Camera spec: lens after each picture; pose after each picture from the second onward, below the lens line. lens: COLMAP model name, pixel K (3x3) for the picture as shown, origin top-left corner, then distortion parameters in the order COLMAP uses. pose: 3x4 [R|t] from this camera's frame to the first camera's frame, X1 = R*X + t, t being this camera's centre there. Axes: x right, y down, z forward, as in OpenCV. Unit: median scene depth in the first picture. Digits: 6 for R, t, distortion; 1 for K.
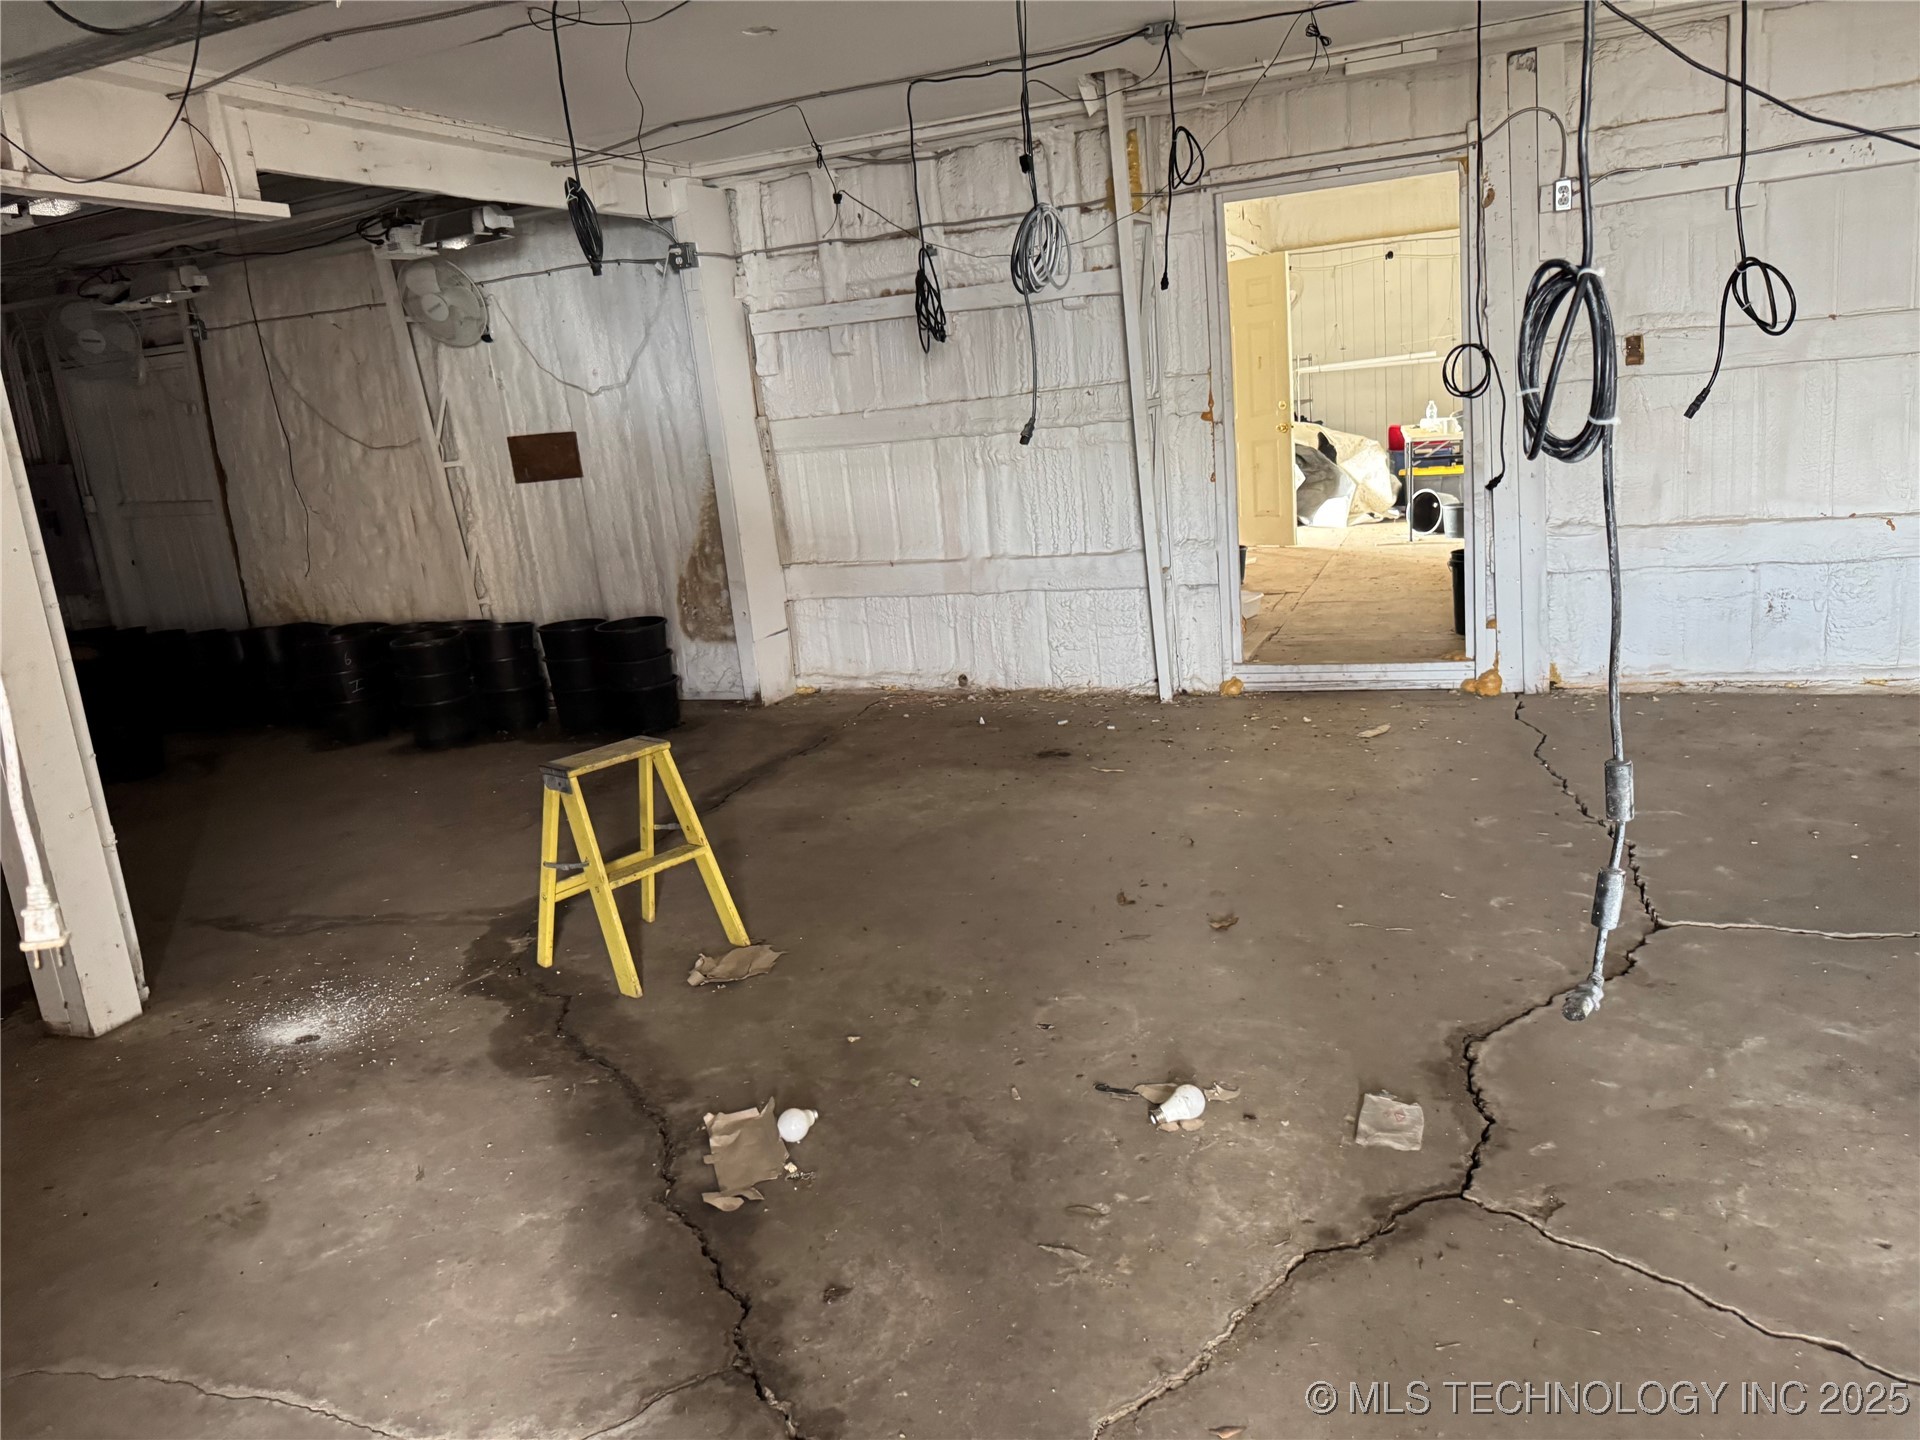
lens RADIAL K [[1354.1, 0, 960.0], [0, 1354.1, 720.0], [0, 0, 1]] dist [0.042971, -0.051807]
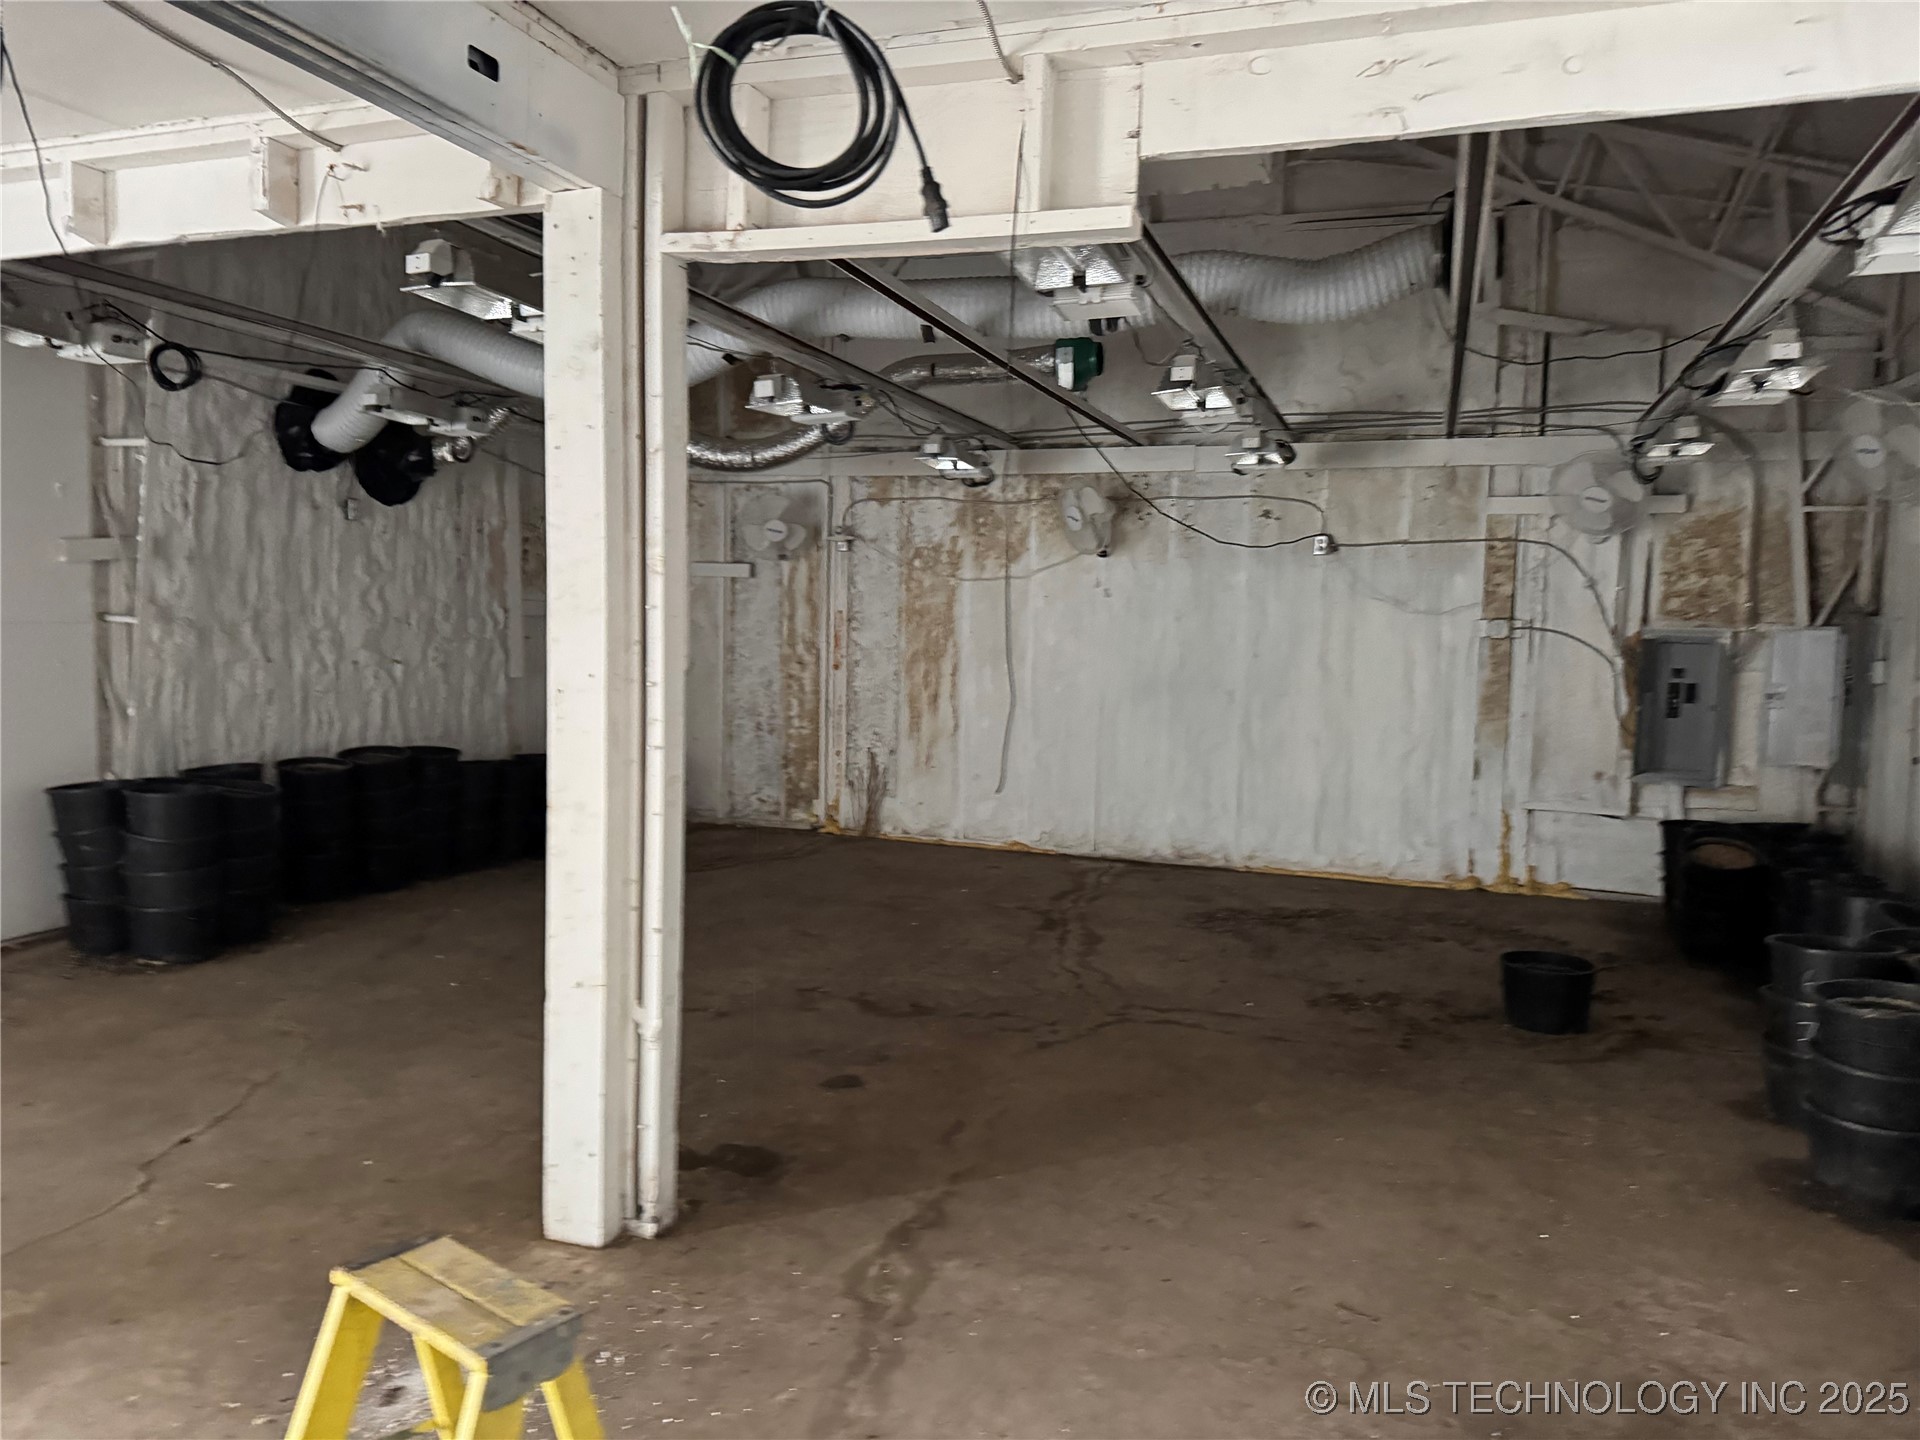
lens RADIAL K [[1354.1, 0, 960.0], [0, 1354.1, 720.0], [0, 0, 1]] dist [0.042971, -0.051807]
pose [[0.041040, 0.171954, -0.984250, 0.132992], [-0.263884, 0.951968, 0.155311, -0.229403], [0.963681, 0.253353, 0.084445, 0.913878]]
